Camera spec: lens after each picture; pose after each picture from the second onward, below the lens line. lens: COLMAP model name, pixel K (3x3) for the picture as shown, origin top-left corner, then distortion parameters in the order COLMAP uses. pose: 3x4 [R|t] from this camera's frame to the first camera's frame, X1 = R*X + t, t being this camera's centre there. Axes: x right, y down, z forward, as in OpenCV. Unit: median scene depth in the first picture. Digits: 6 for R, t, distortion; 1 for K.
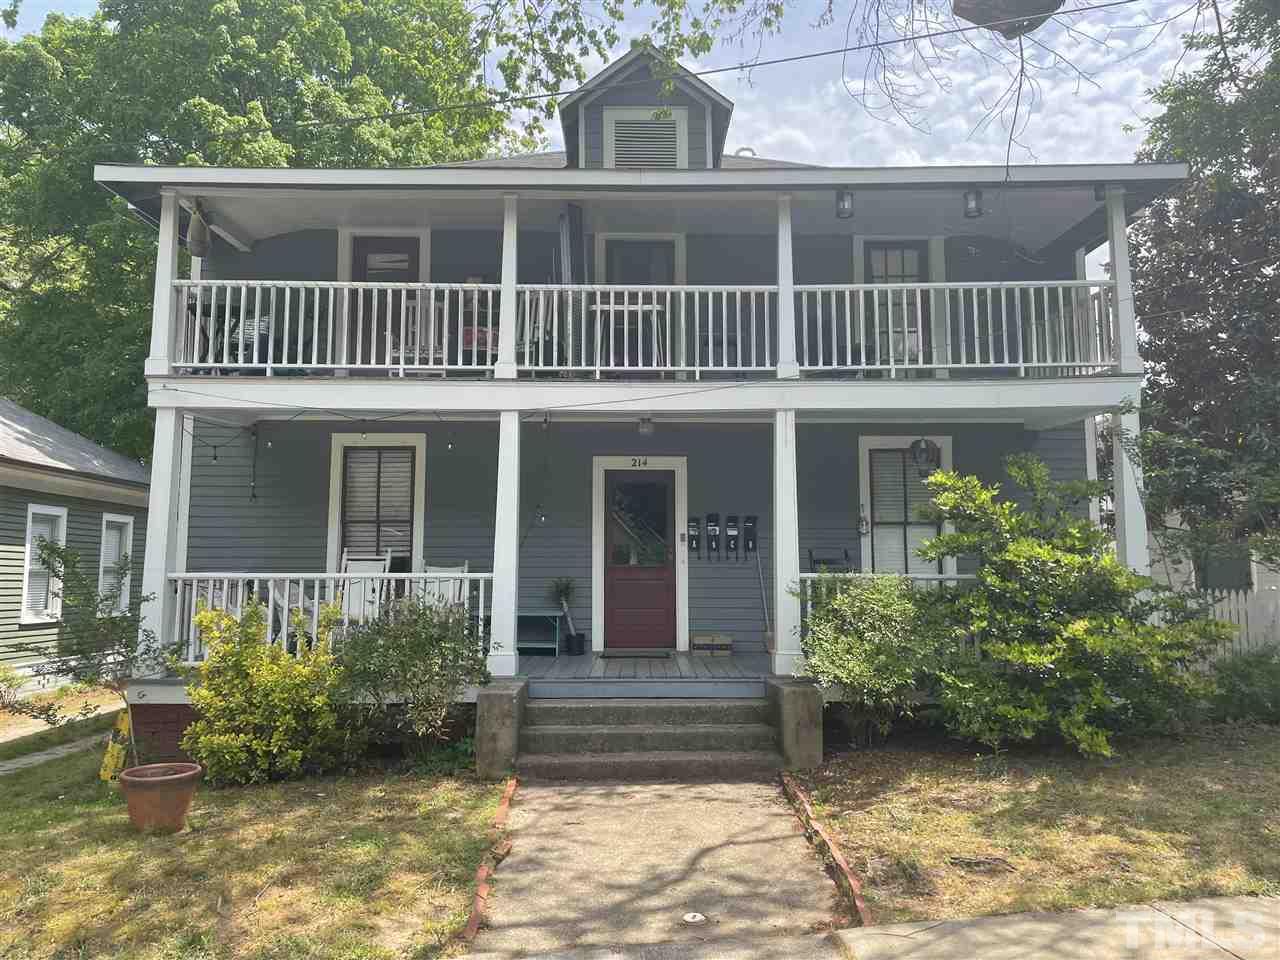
lens RADIAL K [[986.5, 0, 637.8], [0, 986.5, 471.4], [0, 0, 1]] dist [0.074677, -0.097878]
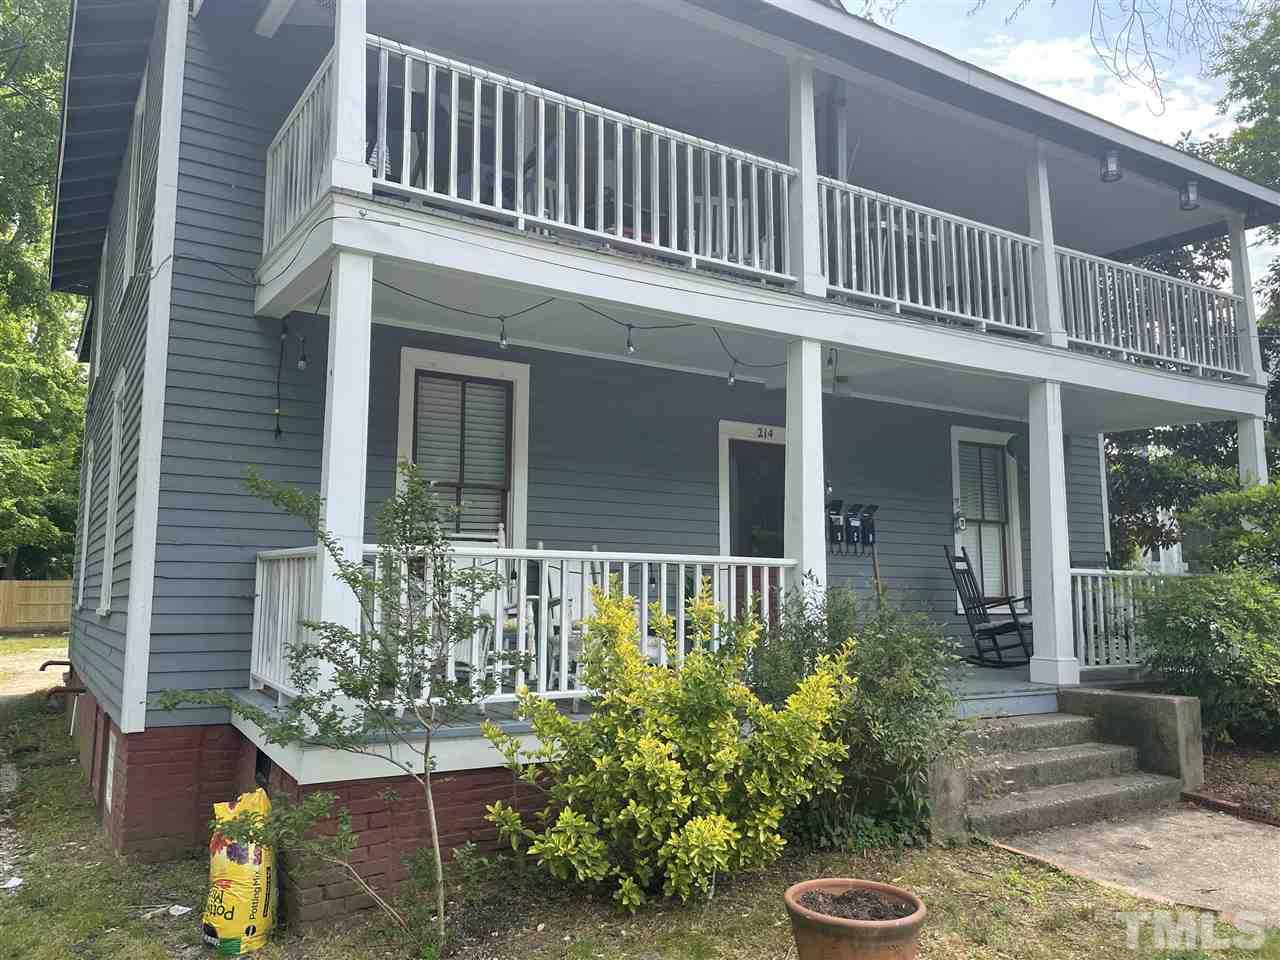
lens RADIAL K [[986.5, 0, 641.5], [0, 986.5, 485.6], [0, 0, 1]] dist [0.074677, -0.097878]
pose [[0.854412, 0.061210, 0.515979, -0.548239], [-0.060215, 0.998011, -0.018683, 0.060727], [-0.516096, -0.015107, 0.856398, 0.385634]]
